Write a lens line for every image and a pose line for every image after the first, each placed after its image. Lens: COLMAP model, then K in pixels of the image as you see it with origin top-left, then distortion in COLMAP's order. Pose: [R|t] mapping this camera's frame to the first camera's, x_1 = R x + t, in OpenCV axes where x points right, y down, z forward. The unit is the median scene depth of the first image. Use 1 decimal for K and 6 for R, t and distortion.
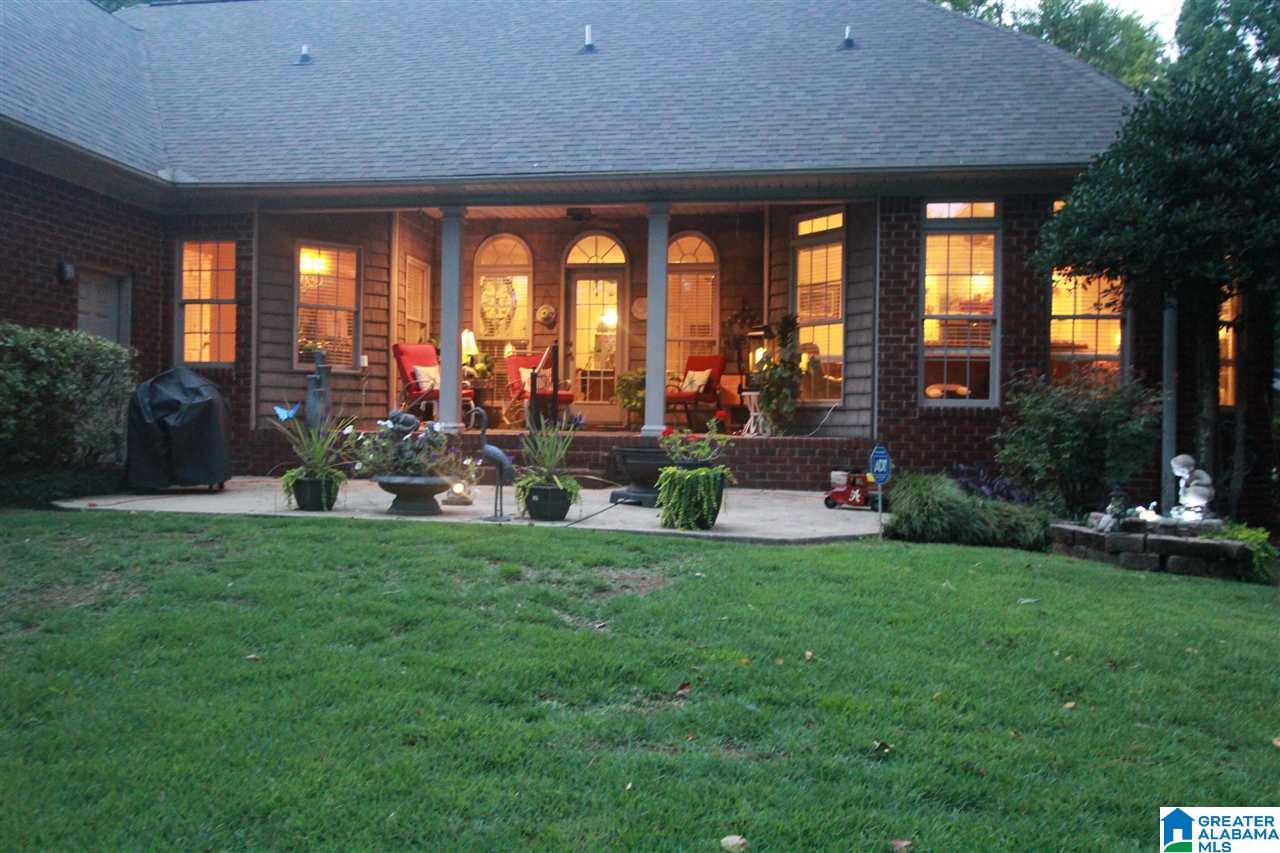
lens RADIAL K [[1018.7, 0, 641.5], [0, 1018.7, 425.9], [0, 0, 1]] dist [0.005139, 0.000365]
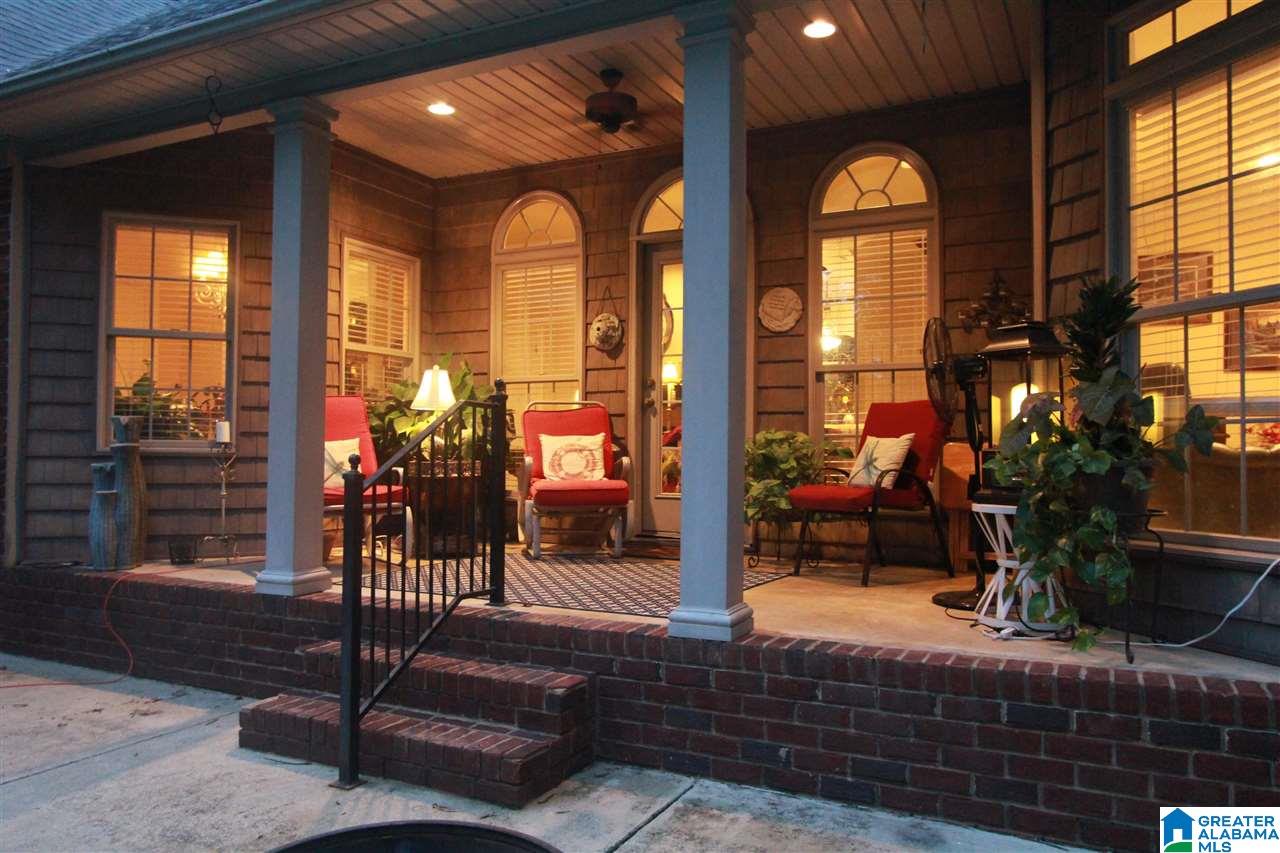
lens RADIAL K [[938.1, 0, 634.8], [0, 938.1, 428.7], [0, 0, 1]] dist [0.006748, 0.004647]
pose [[0.948798, -0.017791, -0.315381, 0.088356], [0.009287, 0.999552, -0.028449, -0.050478], [0.315746, 0.024064, 0.948539, 0.617130]]
